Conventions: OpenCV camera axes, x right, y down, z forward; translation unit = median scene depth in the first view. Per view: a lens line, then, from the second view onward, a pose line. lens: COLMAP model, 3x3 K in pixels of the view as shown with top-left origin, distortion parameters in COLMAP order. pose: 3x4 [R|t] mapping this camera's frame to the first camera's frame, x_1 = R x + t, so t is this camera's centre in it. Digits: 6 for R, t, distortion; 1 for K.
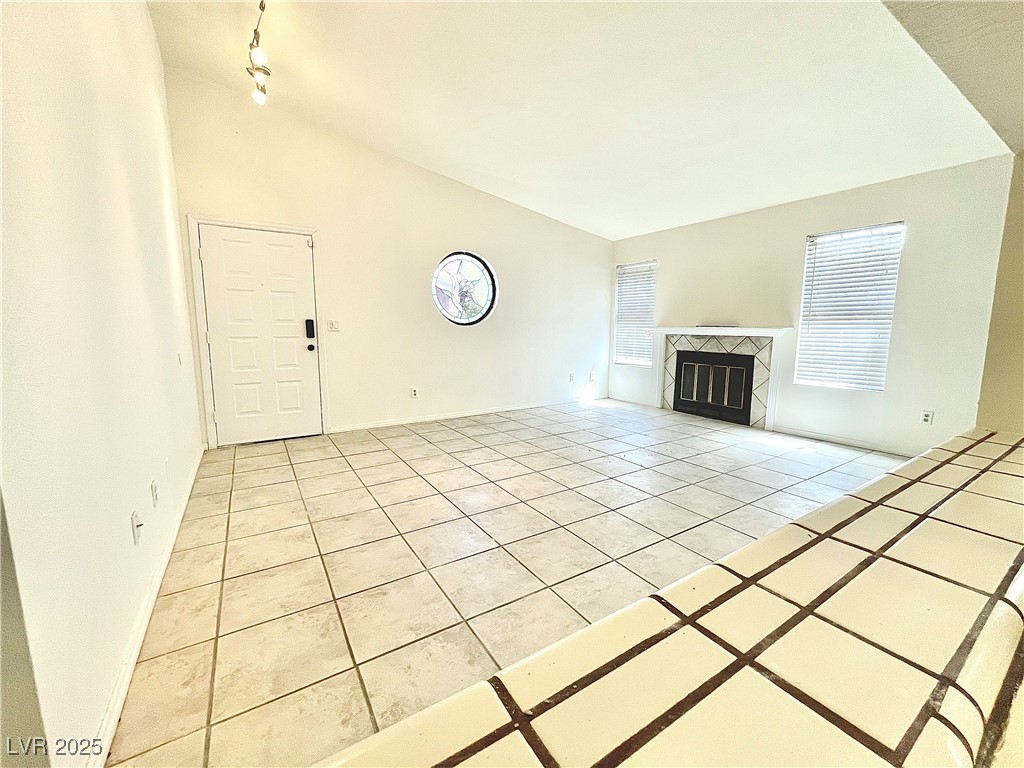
lens RADIAL K [[417.1, 0, 511.7], [0, 417.1, 381.5], [0, 0, 1]] dist [0.000647, -0.000800]
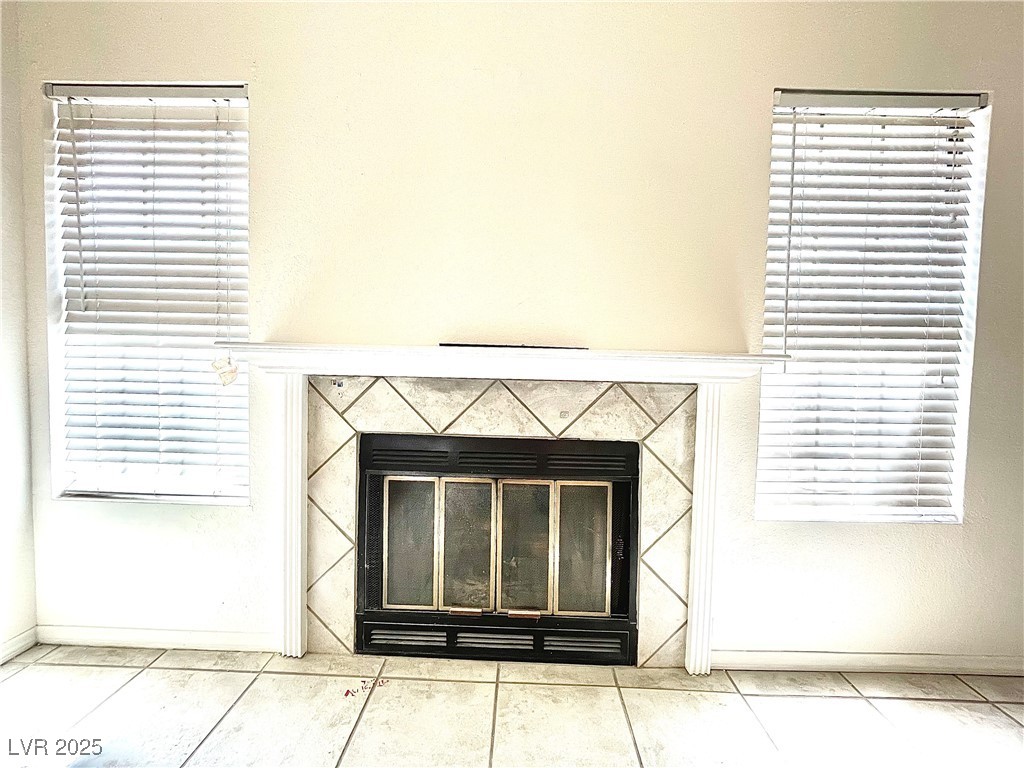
lens RADIAL K [[417.1, 0, 516.6], [0, 417.1, 384.8], [0, 0, 1]] dist [0.000647, -0.000800]
pose [[0.555846, -0.021178, 0.831015, 0.250895], [0.090726, 0.995249, -0.035321, -0.095321], [-0.826319, 0.095027, 0.555127, 0.833125]]
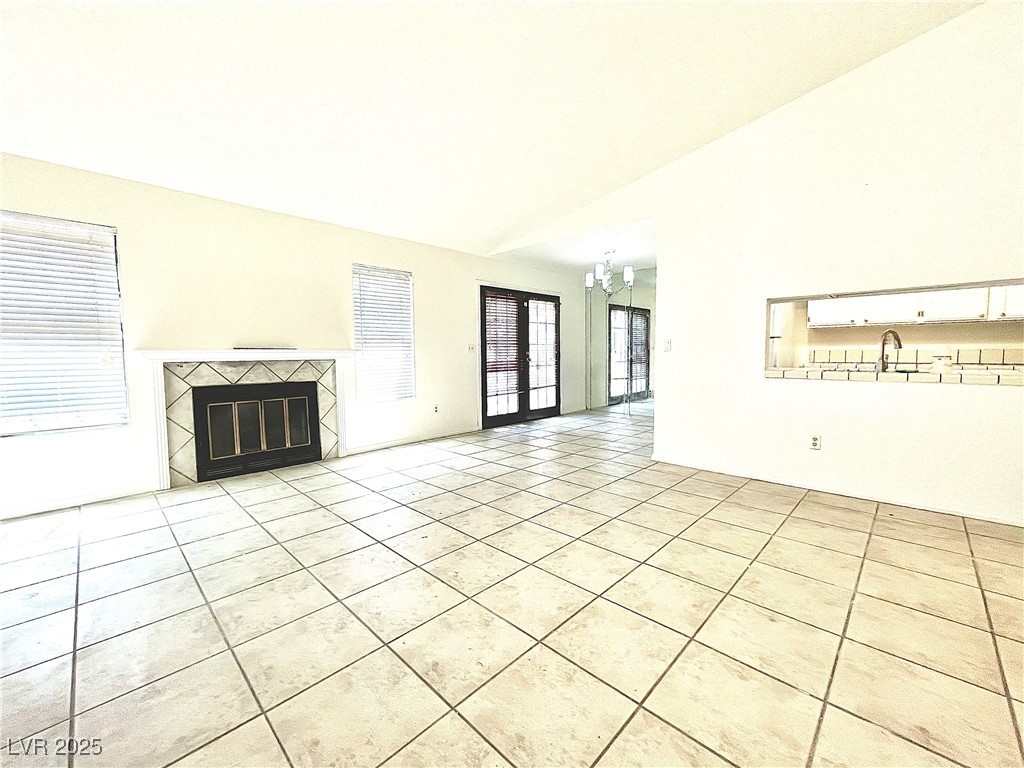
lens RADIAL K [[417.1, 0, 512.6], [0, 417.1, 383.9], [0, 0, 1]] dist [0.000647, -0.000800]
pose [[-0.229438, -0.072322, 0.970633, -0.354287], [0.139029, 0.984575, 0.106225, -0.086293], [-0.963343, 0.159319, -0.215844, 0.732468]]
